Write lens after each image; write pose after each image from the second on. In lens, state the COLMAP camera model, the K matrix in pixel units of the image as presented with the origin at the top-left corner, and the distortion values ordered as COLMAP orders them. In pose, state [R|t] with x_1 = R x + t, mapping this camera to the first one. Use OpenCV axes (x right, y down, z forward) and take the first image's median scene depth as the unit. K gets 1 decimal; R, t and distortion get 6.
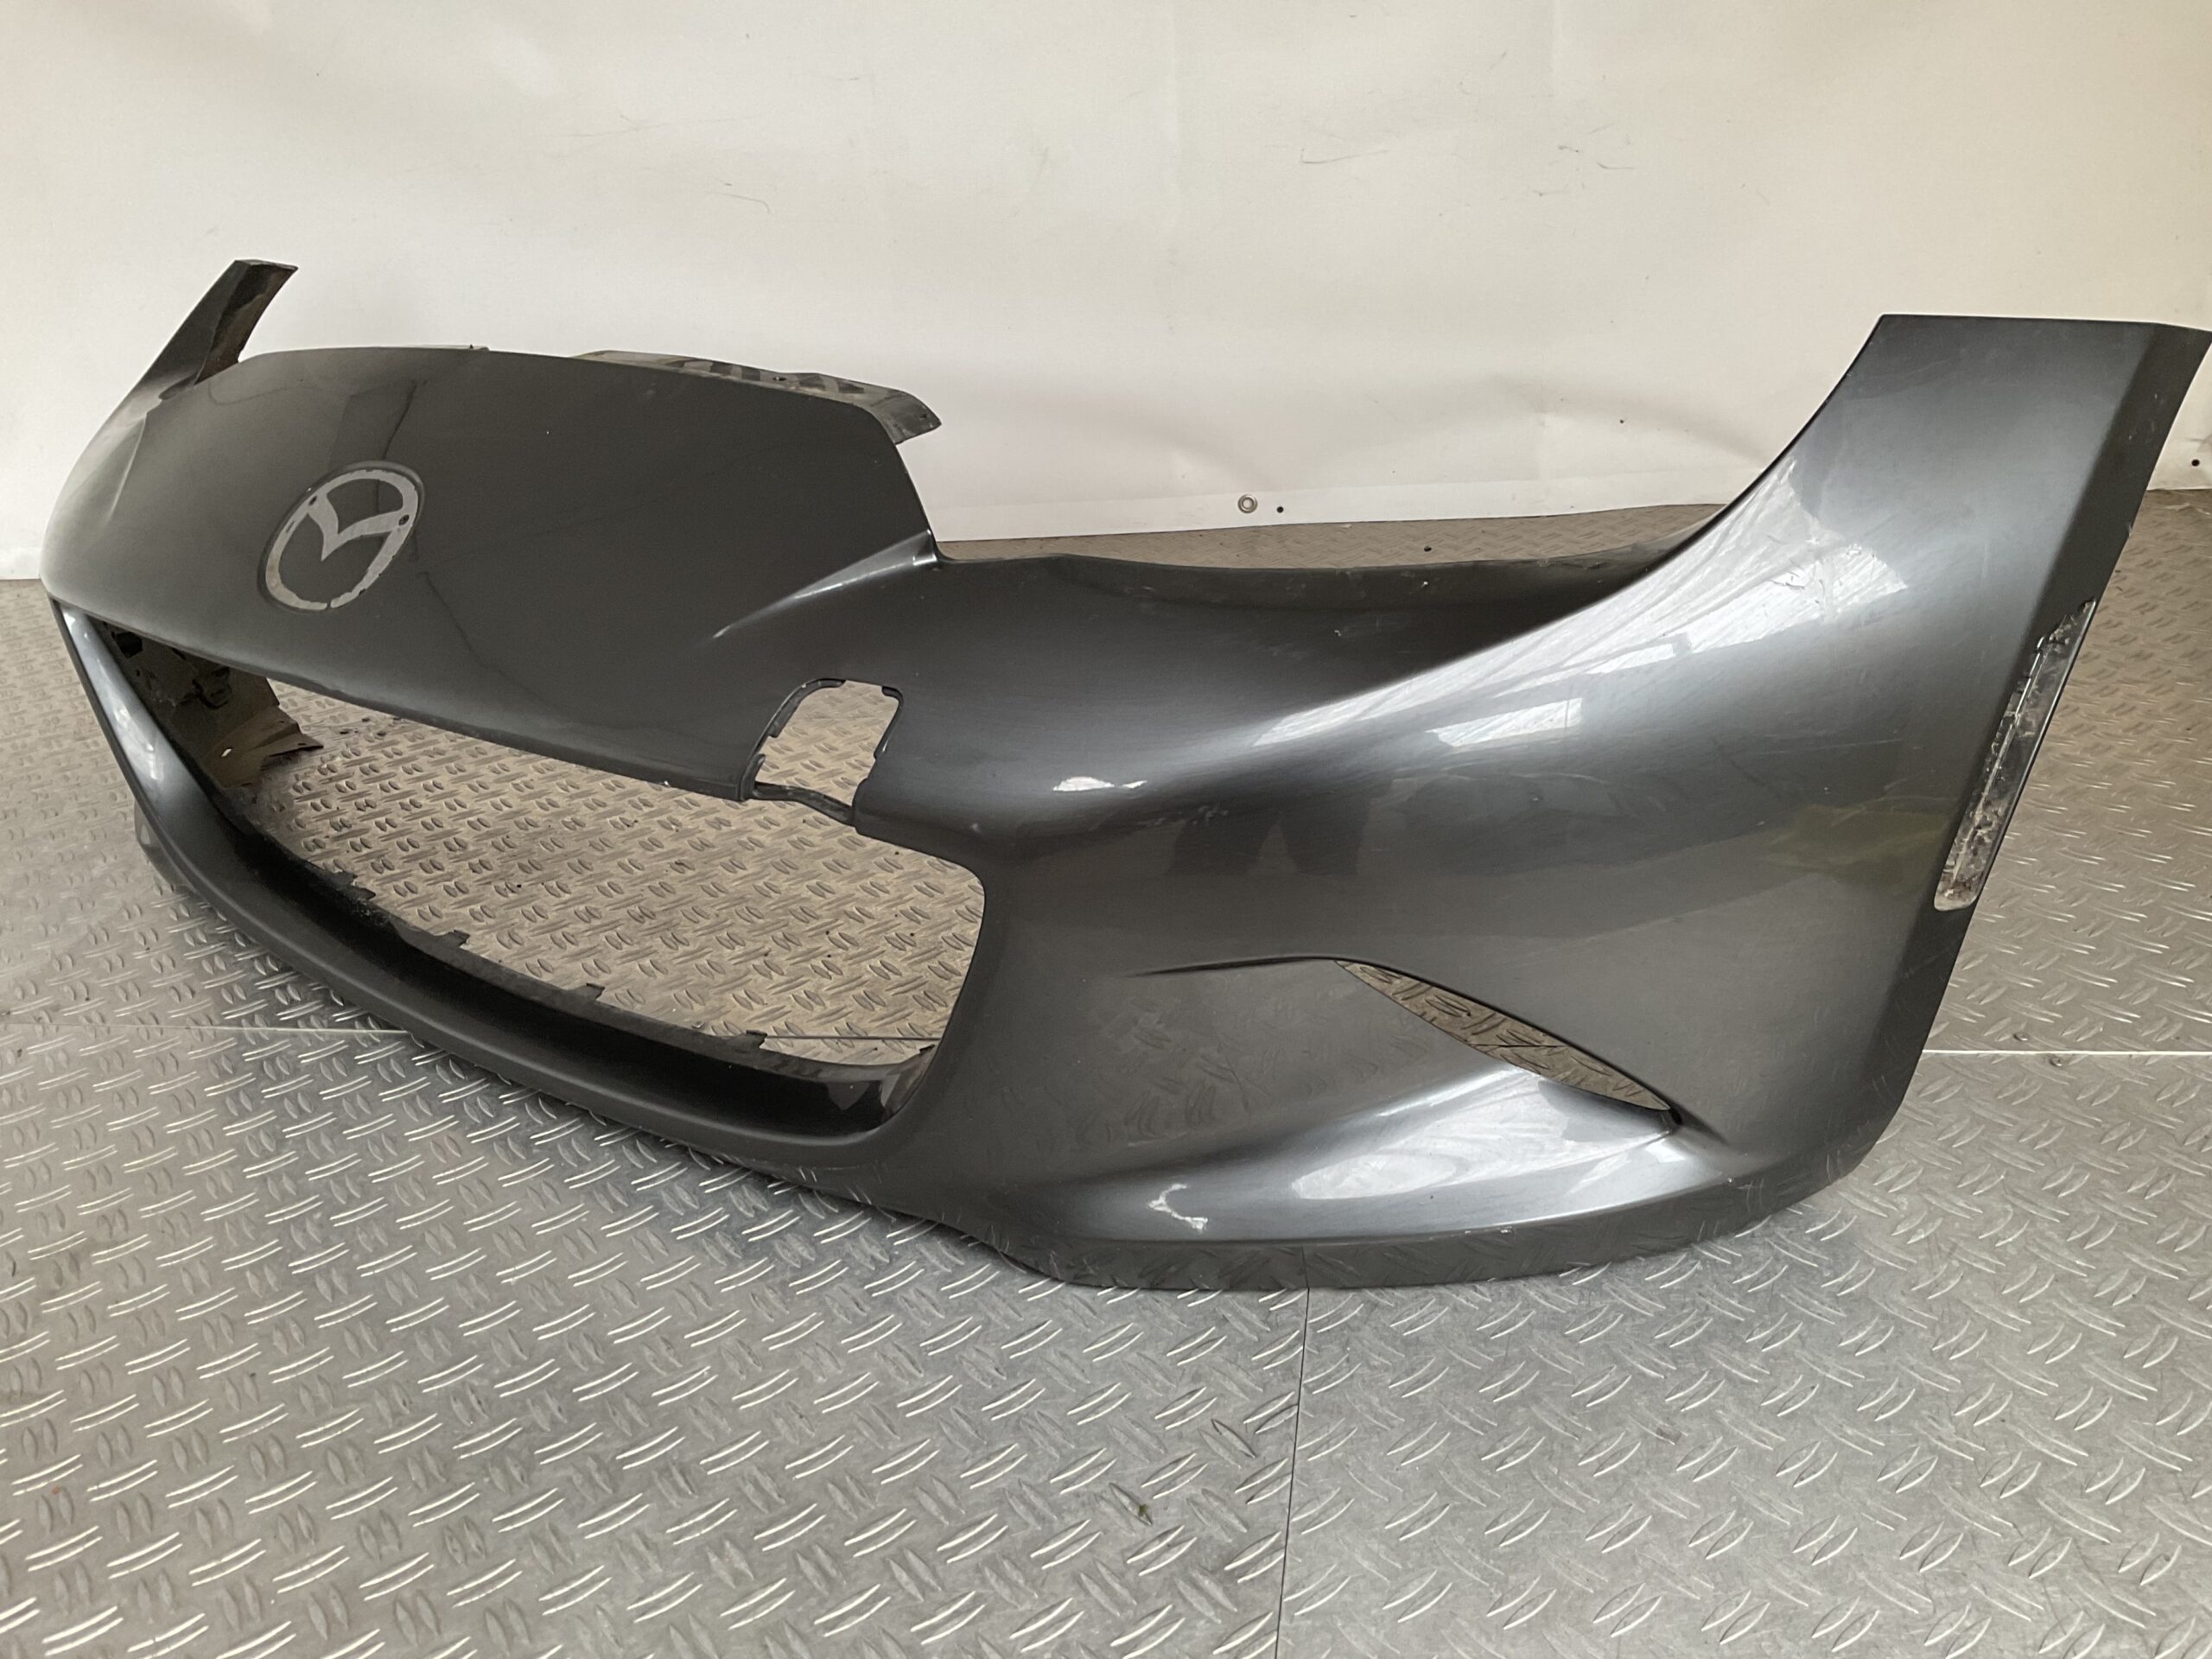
lens RADIAL K [[1922.2, 0, 1111.5], [0, 1922.2, 825.0], [0, 0, 1]] dist [0.048386, -0.088371]
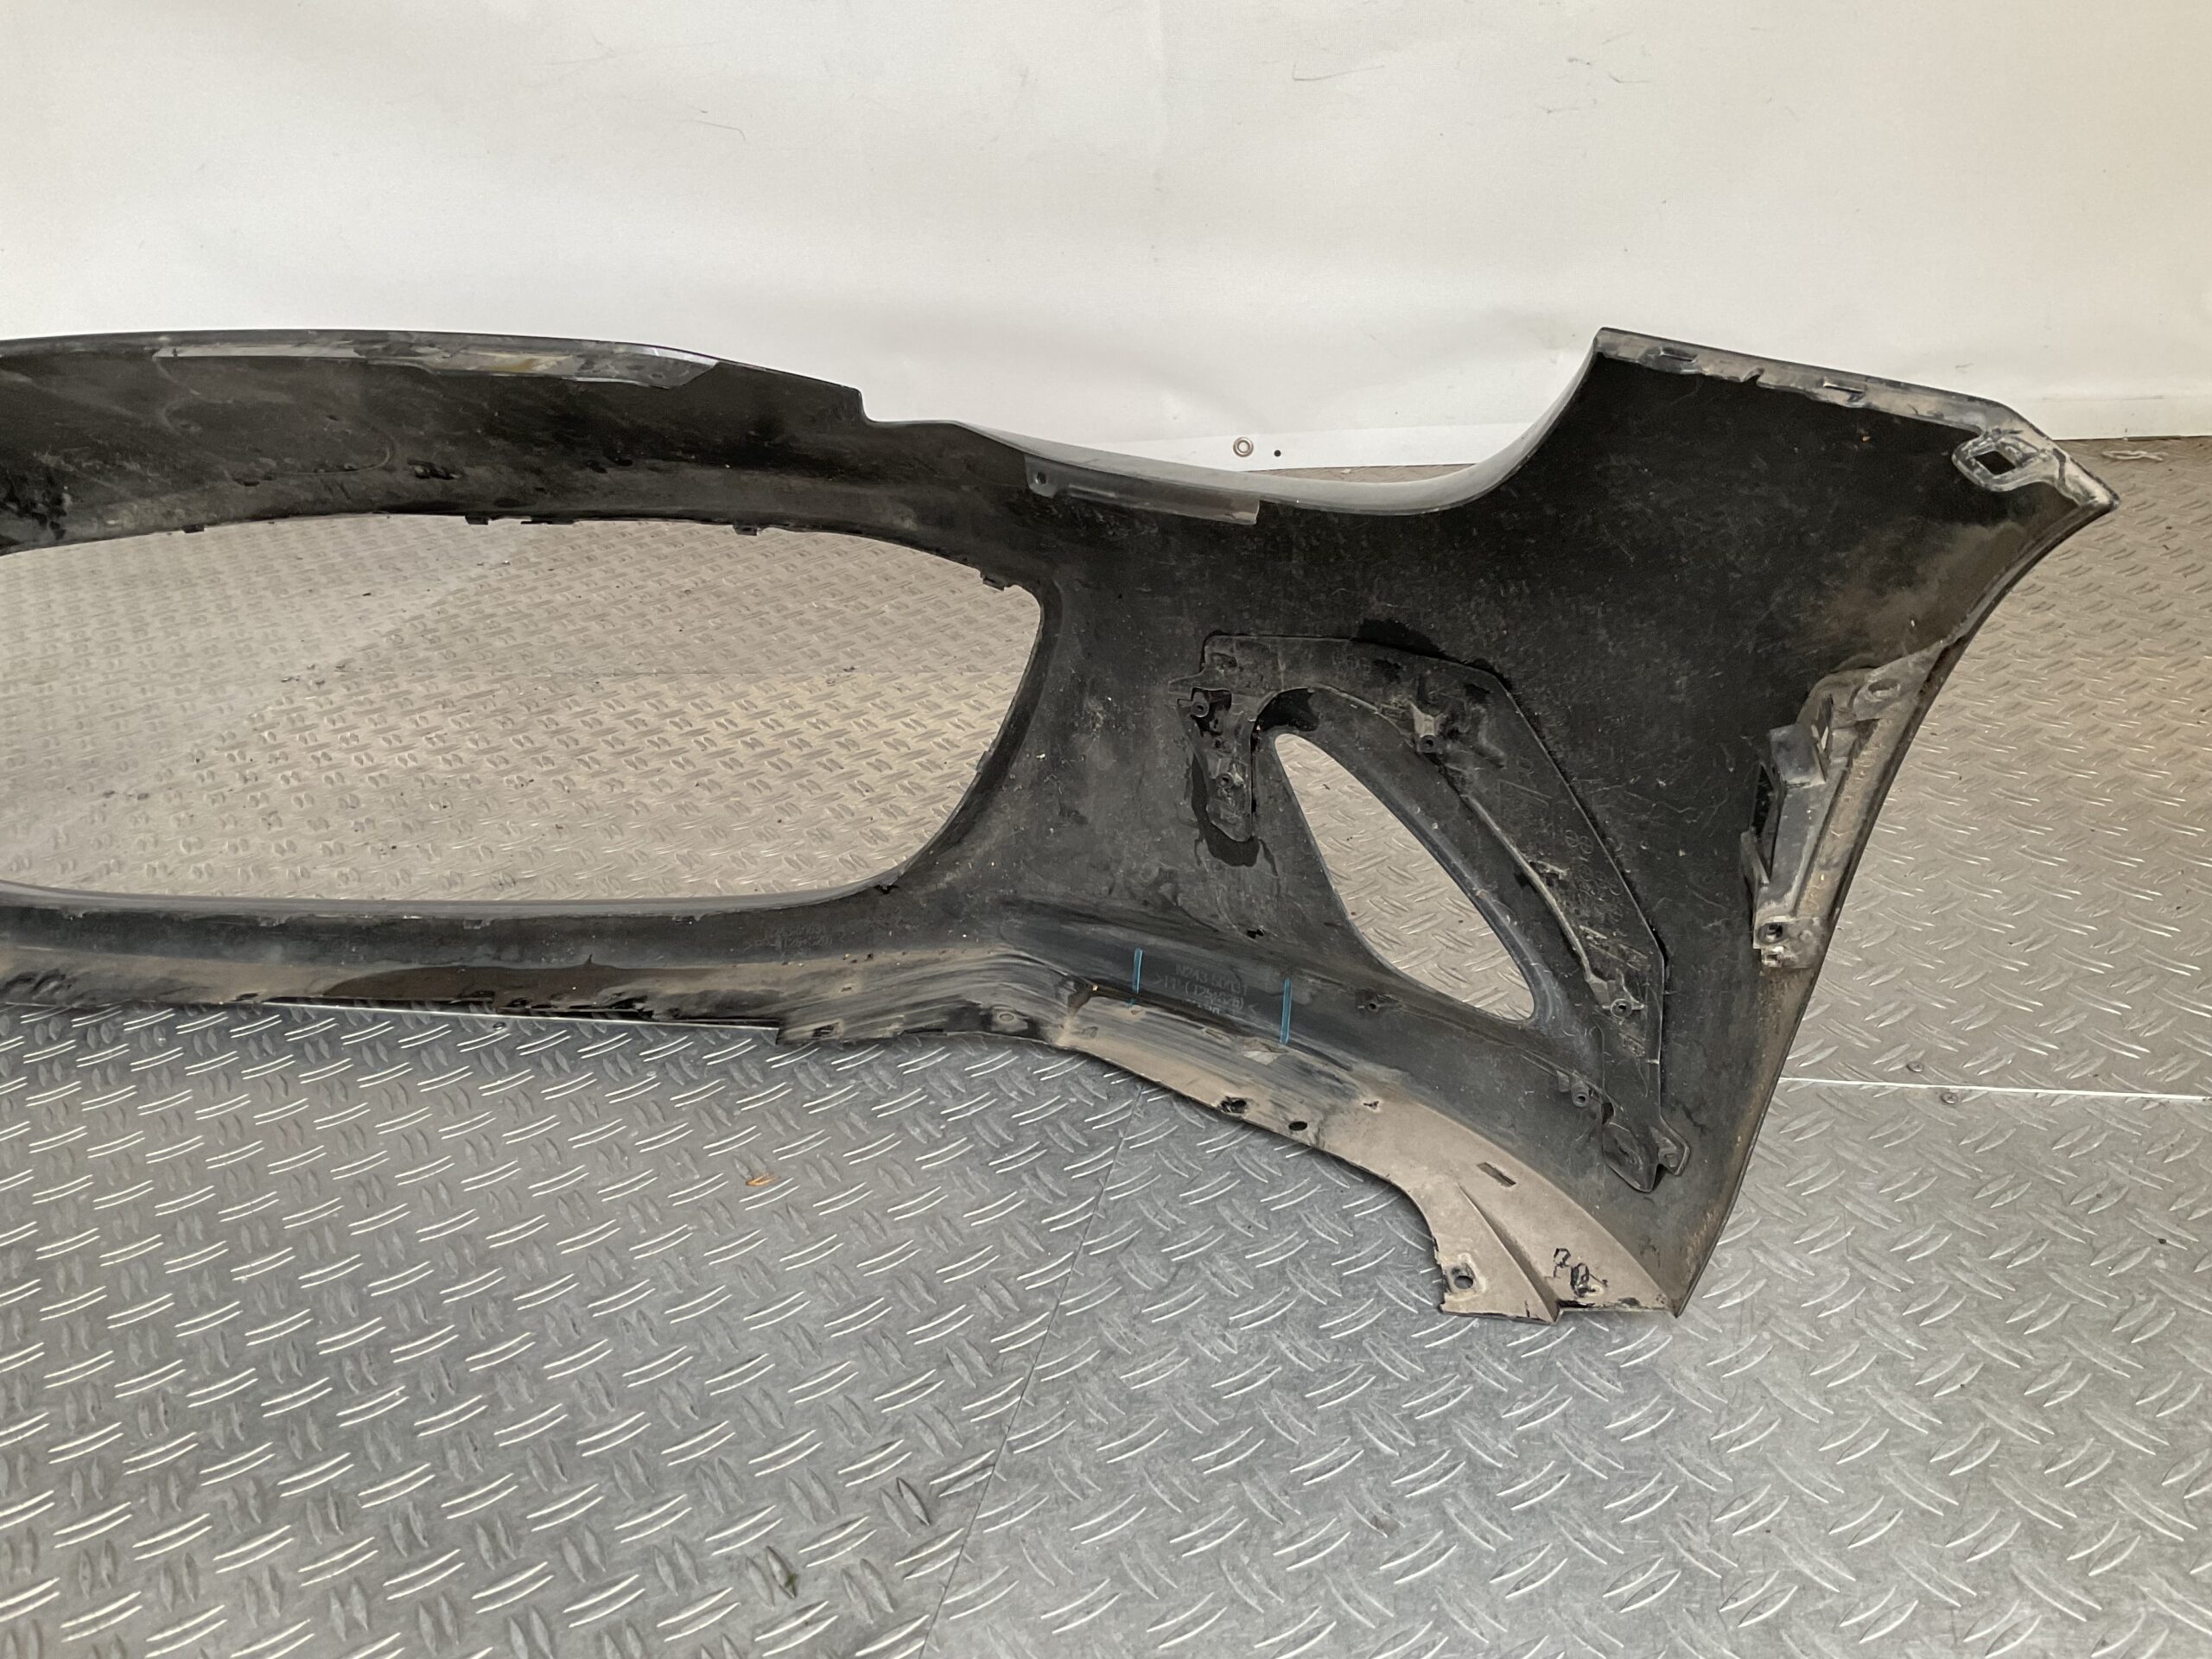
lens RADIAL K [[1922.2, 0, 1121.5], [0, 1922.2, 823.3], [0, 0, 1]] dist [0.048386, -0.088371]
pose [[0.995787, 0.019835, -0.089523, 0.229191], [-0.016883, 0.999292, 0.033616, -0.030865], [0.090126, -0.031963, 0.995417, 0.114715]]
